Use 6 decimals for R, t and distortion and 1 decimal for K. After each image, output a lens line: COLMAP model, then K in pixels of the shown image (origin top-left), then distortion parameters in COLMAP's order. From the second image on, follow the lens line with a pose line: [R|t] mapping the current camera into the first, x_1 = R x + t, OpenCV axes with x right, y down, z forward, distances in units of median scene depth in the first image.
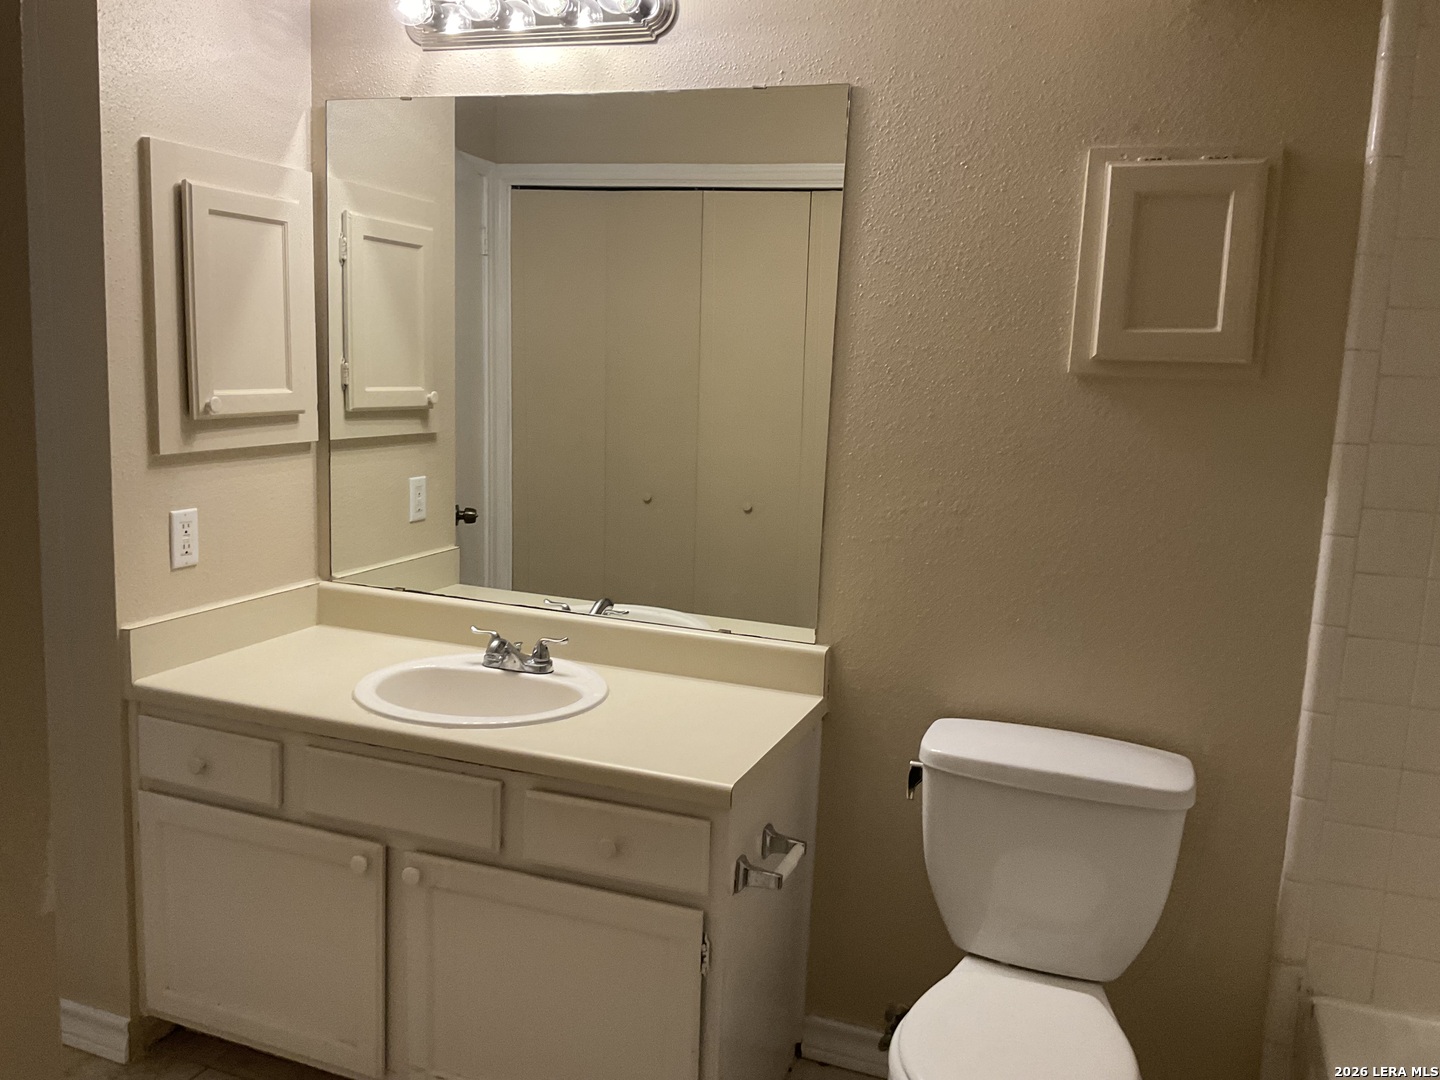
lens RADIAL K [[1208.7, 0, 720.0], [0, 1208.7, 540.0], [0, 0, 1]] dist [0.105832, -0.138197]
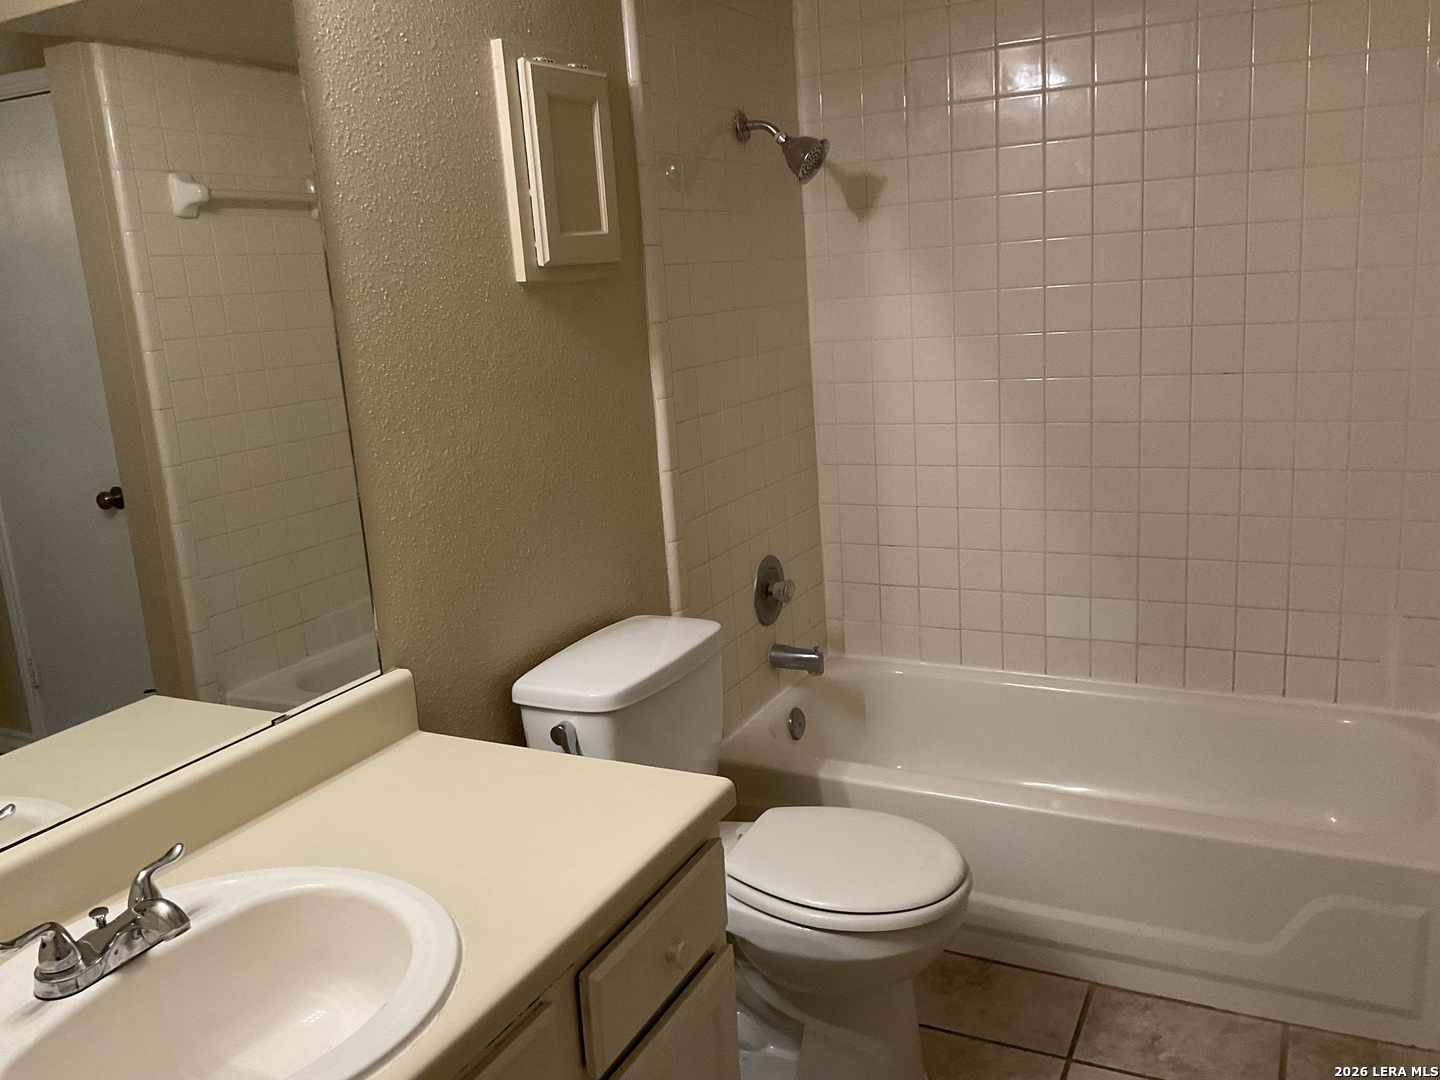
lens RADIAL K [[1198.3, 0, 720.0], [0, 1198.3, 540.0], [0, 0, 1]] dist [0.147403, -0.335083]
pose [[0.100808, -0.265672, 0.958778, -0.667273], [0.219148, 0.945948, 0.239075, -0.139720], [-0.970470, 0.186014, 0.153581, 0.750175]]
